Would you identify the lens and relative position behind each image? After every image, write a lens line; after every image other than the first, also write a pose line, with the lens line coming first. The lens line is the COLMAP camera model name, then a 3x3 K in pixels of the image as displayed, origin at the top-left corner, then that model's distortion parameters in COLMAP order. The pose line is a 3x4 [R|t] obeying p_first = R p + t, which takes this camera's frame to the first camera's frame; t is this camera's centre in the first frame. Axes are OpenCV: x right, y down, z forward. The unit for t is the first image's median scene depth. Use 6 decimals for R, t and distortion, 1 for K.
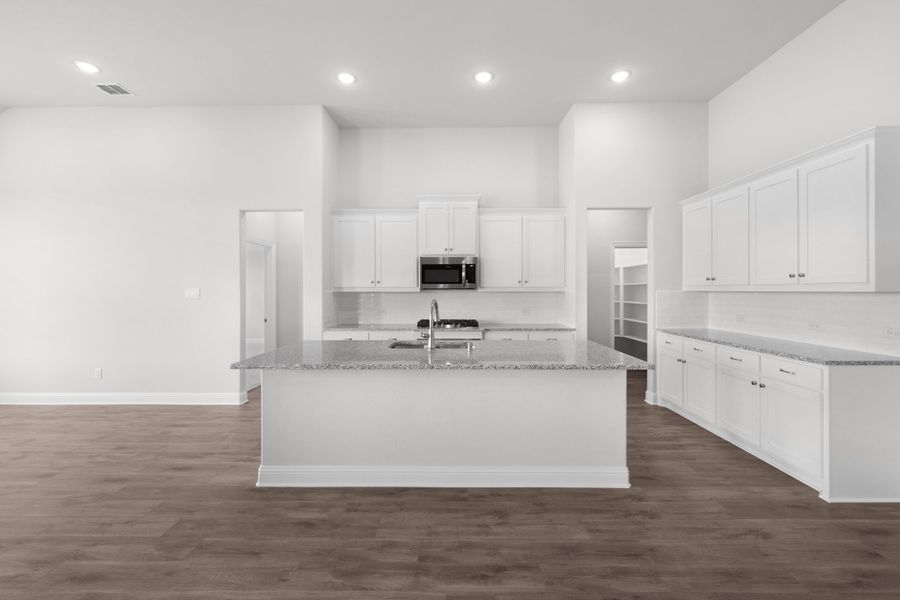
lens RADIAL K [[364.6, 0, 448.7], [0, 364.6, 292.0], [0, 0, 1]] dist [-0.002144, 0.000568]
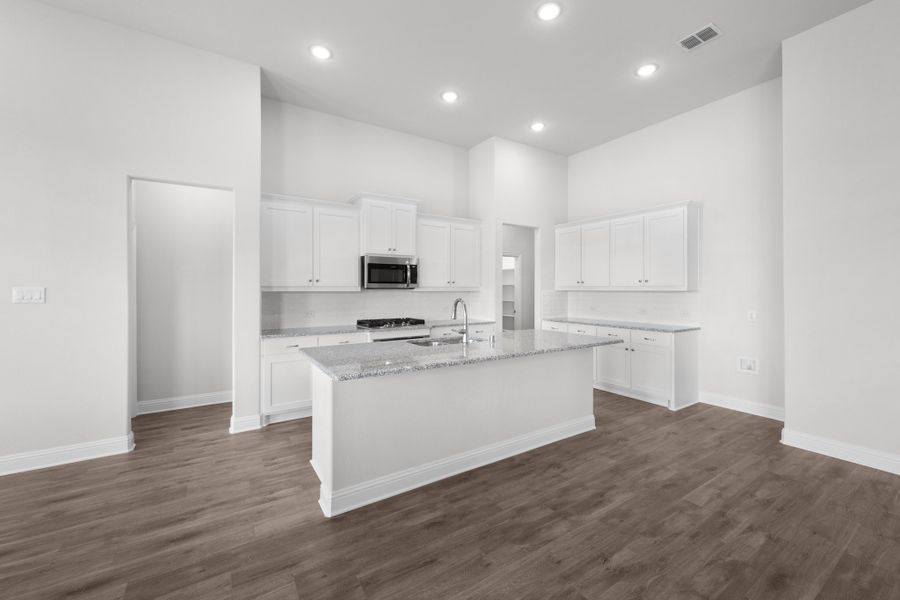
lens RADIAL K [[364.6, 0, 448.3], [0, 364.6, 291.5], [0, 0, 1]] dist [-0.002144, 0.000568]
pose [[0.835165, -0.001722, 0.549997, -0.655805], [0.001624, 0.999998, 0.000665, -0.000803], [-0.549998, 0.000337, 0.835166, 0.105573]]
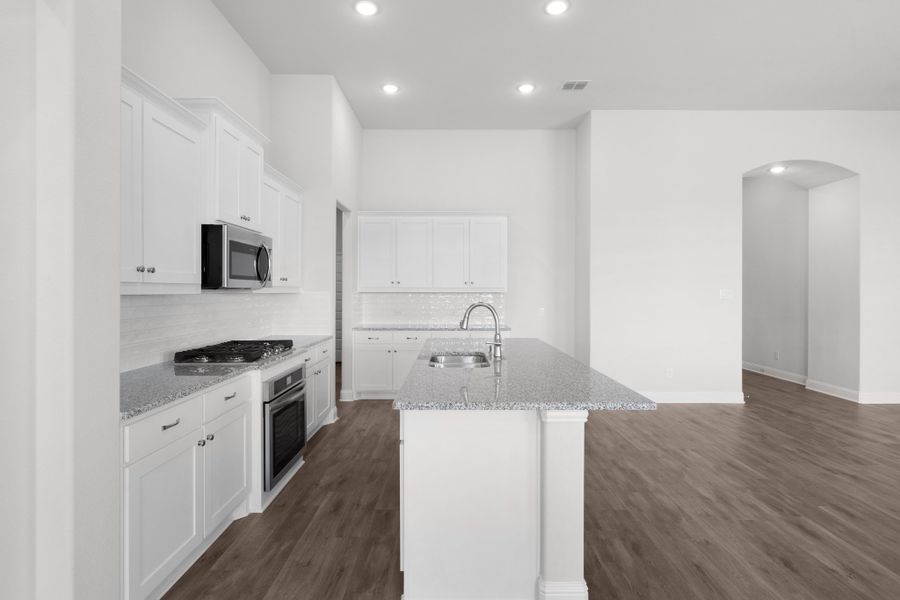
lens RADIAL K [[458.0, 0, 453.7], [0, 458.0, 297.3], [0, 0, 1]] dist [-0.000609, 0.000622]
pose [[-0.019831, -0.011655, 0.999735, -1.096547], [0.001876, 0.999930, 0.011694, -0.003830], [-0.999802, 0.002107, -0.019807, 1.066097]]
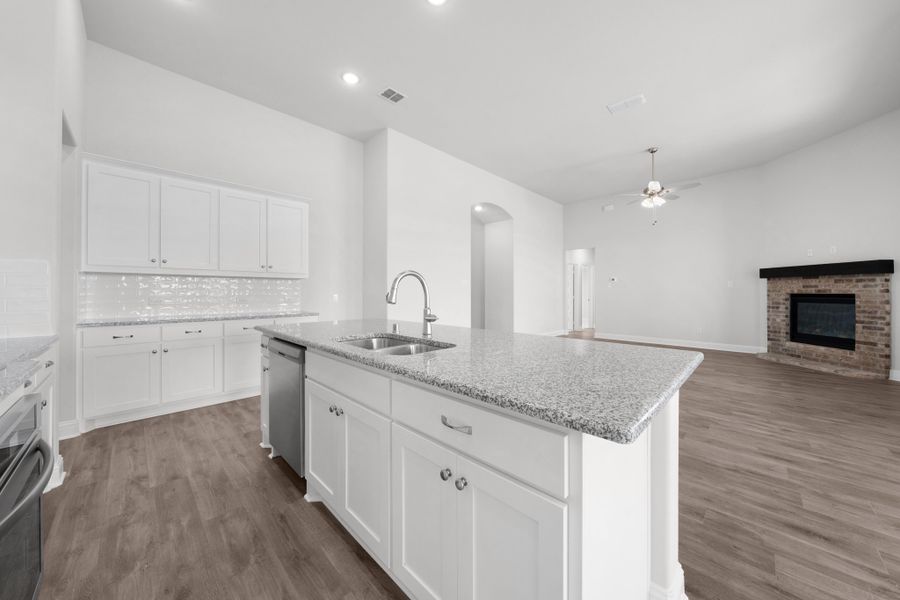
lens RADIAL K [[313.0, 0, 454.8], [0, 313.0, 293.5], [0, 0, 1]] dist [-0.002524, -0.000016]
pose [[-0.726687, -0.000903, 0.686968, -0.515091], [0.003537, 0.999981, 0.005056, 0.061716], [-0.686959, 0.006104, -0.726670, 1.360363]]
